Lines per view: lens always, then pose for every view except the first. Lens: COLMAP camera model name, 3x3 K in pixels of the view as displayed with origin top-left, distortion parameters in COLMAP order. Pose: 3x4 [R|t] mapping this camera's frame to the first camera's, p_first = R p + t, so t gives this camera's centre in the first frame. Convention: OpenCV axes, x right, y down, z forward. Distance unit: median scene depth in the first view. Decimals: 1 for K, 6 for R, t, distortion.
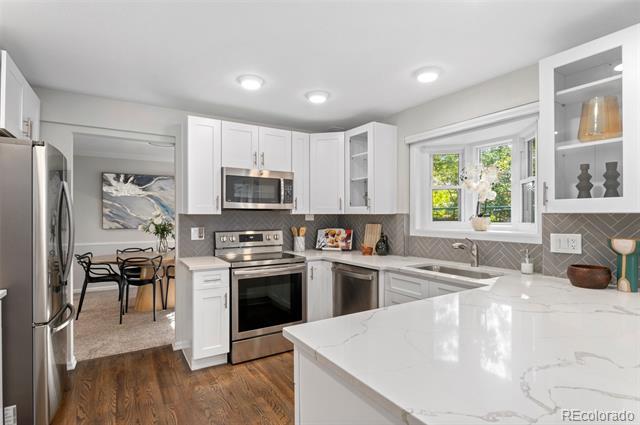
lens RADIAL K [[325.1, 0, 317.6], [0, 325.1, 217.4], [0, 0, 1]] dist [-0.004079, -0.001929]
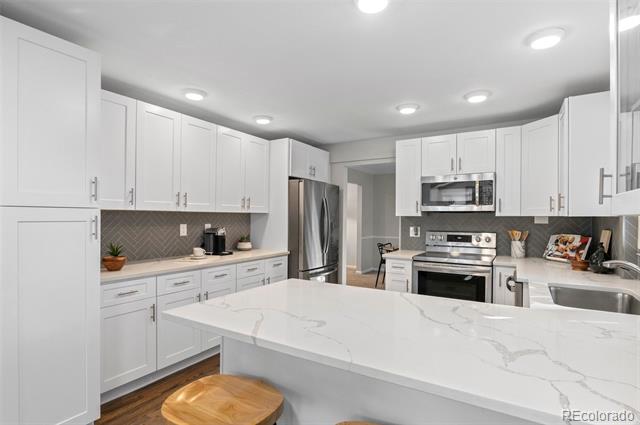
lens RADIAL K [[325.1, 0, 314.2], [0, 325.1, 218.9], [0, 0, 1]] dist [-0.004079, -0.001929]
pose [[0.443055, 0.010052, -0.896438, 0.538207], [-0.011083, 0.999922, 0.005735, -0.001761], [0.896426, 0.007395, 0.443132, 0.102286]]
